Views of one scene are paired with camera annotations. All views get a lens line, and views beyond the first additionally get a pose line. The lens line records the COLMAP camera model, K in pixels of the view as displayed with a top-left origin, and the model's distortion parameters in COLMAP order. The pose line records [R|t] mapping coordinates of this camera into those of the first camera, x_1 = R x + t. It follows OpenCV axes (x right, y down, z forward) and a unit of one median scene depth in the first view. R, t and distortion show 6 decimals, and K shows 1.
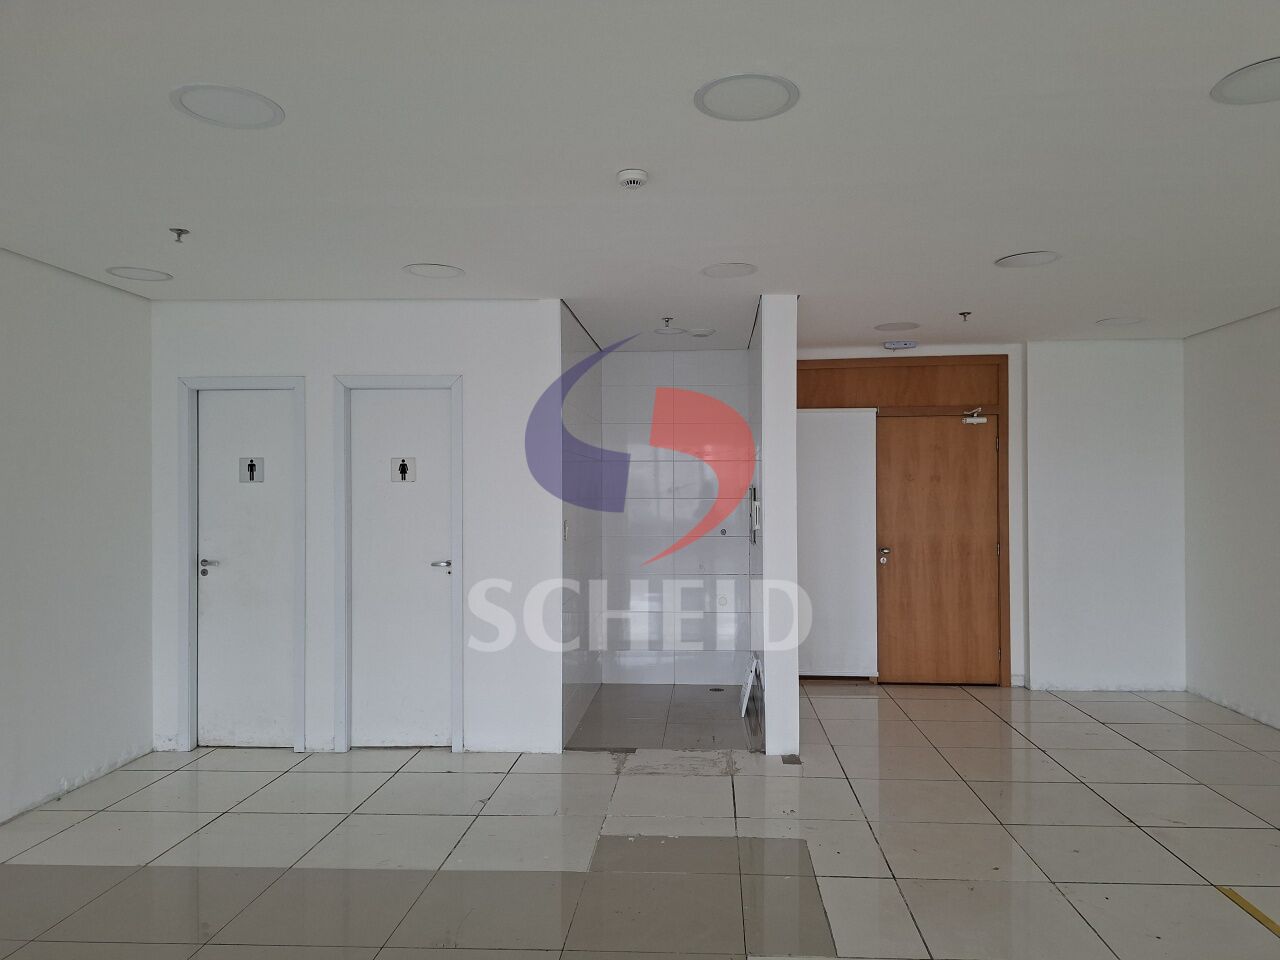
lens RADIAL K [[878.7, 0, 671.6], [0, 878.7, 485.3], [0, 0, 1]] dist [0.028213, -0.029290]
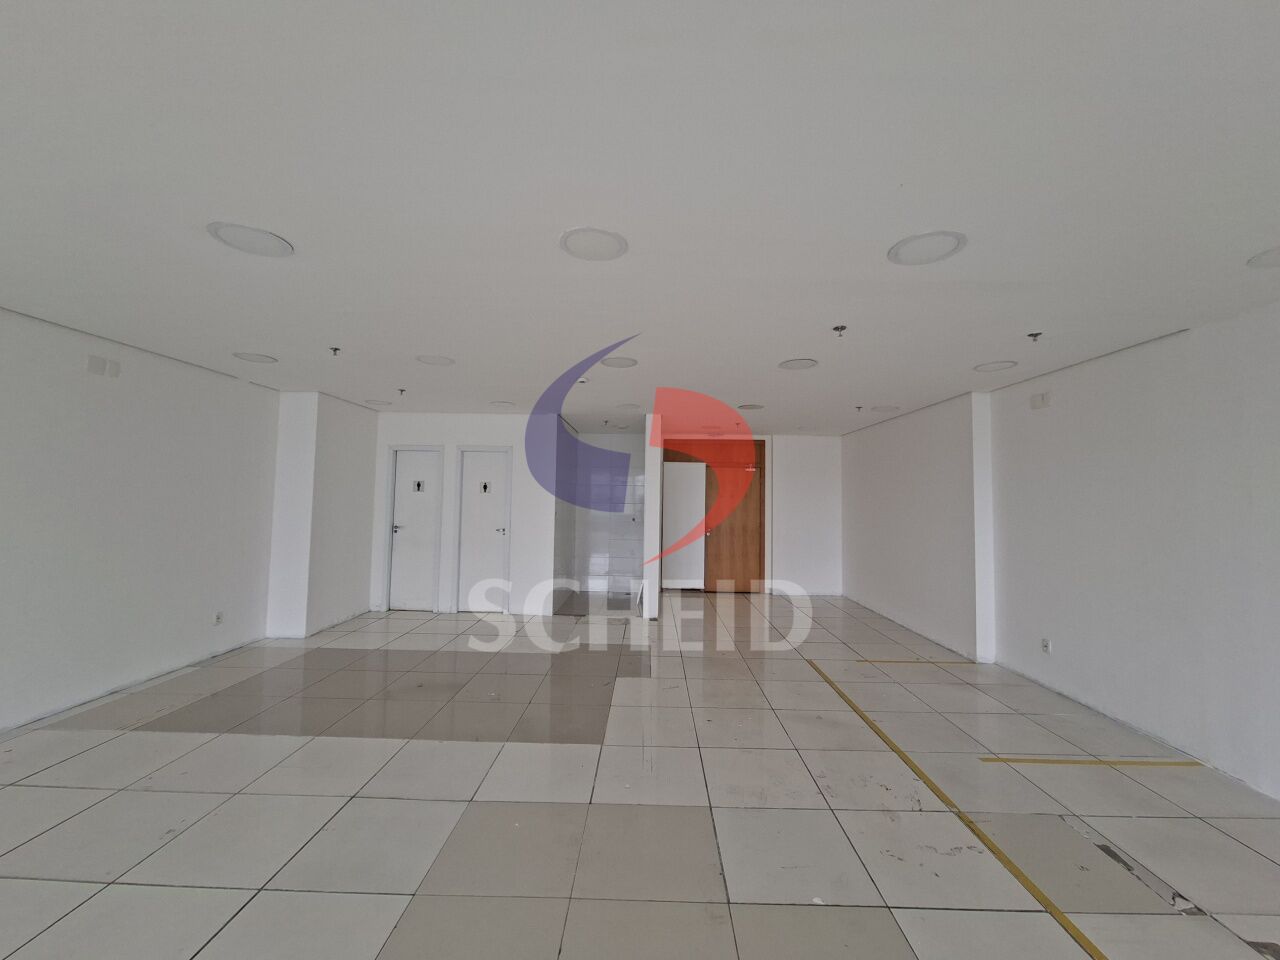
lens RADIAL K [[504.0, 0, 640.3], [0, 504.0, 471.7], [0, 0, 1]] dist [-0.019817, -0.000307]
pose [[0.999621, 0.020669, 0.018165, 0.052897], [-0.019714, 0.998492, -0.051227, 0.000015], [-0.019197, 0.050849, 0.998522, -0.231365]]
